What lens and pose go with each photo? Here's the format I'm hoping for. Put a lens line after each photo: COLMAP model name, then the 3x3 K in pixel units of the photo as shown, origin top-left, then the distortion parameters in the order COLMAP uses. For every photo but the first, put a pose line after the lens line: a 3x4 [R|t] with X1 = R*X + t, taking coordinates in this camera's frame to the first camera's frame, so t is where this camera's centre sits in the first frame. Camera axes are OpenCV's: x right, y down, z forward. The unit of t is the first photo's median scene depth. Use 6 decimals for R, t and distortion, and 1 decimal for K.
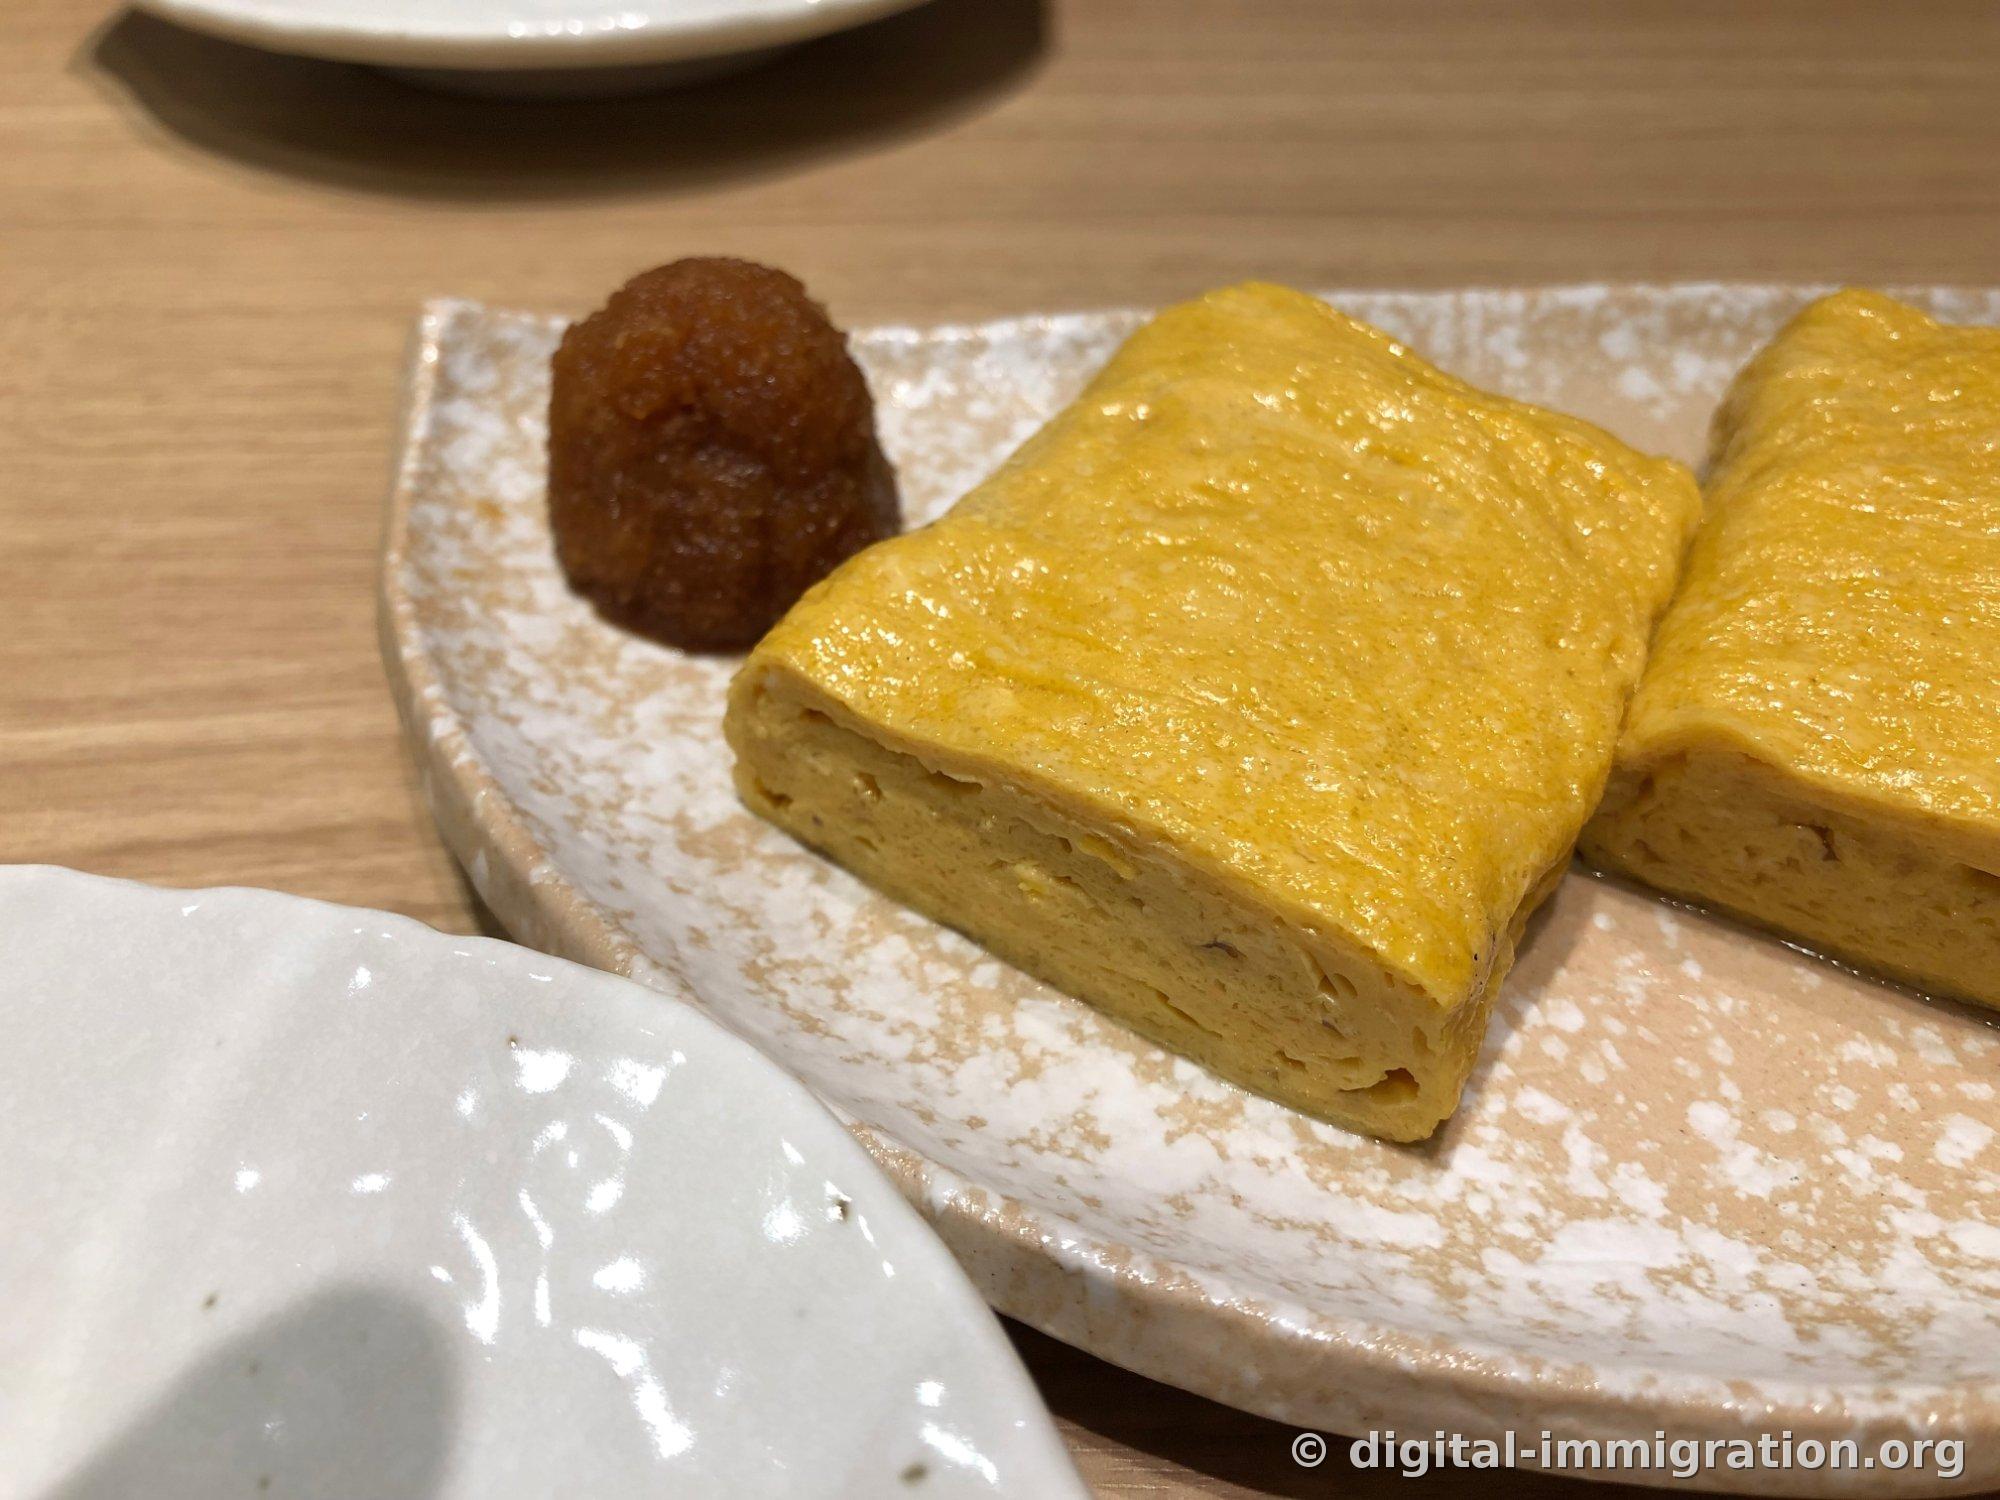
lens RADIAL K [[1748.5, 0, 1000.0], [0, 1748.5, 750.0], [0, 0, 1]] dist [-0.069094, 0.065024]
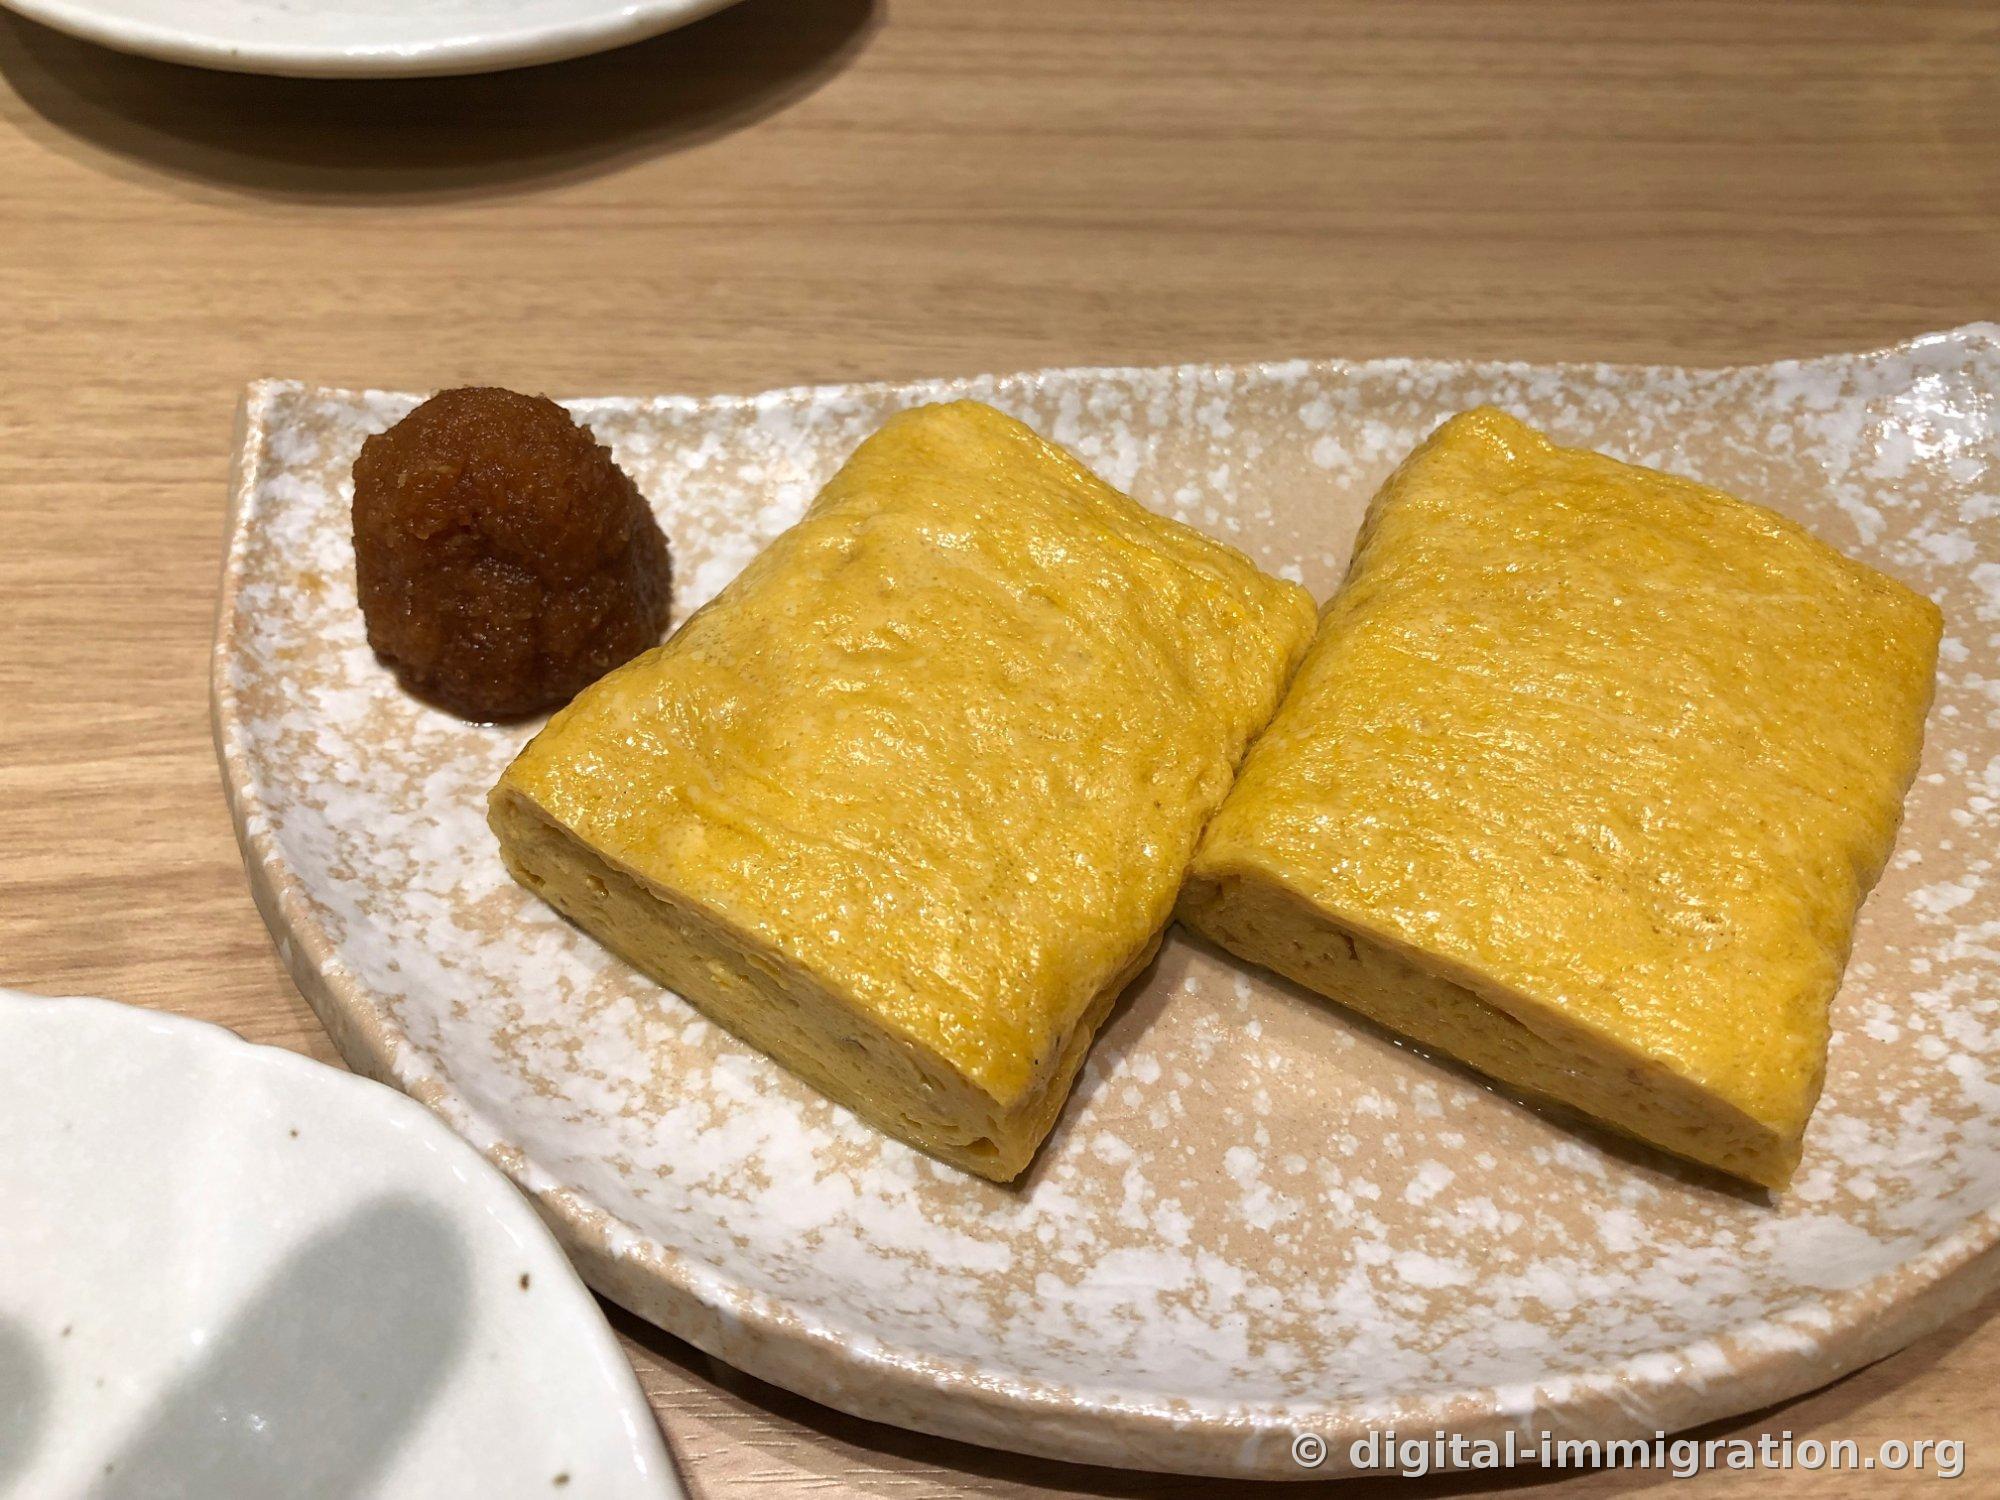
lens RADIAL K [[1713.0, 0, 1000.0], [0, 1713.0, 750.0], [0, 0, 1]] dist [-0.005499, -0.087864]
pose [[0.999246, 0.013341, 0.036457, 0.172067], [-0.018201, 0.990484, 0.136421, -0.256840], [-0.034290, -0.136982, 0.989980, -0.220408]]
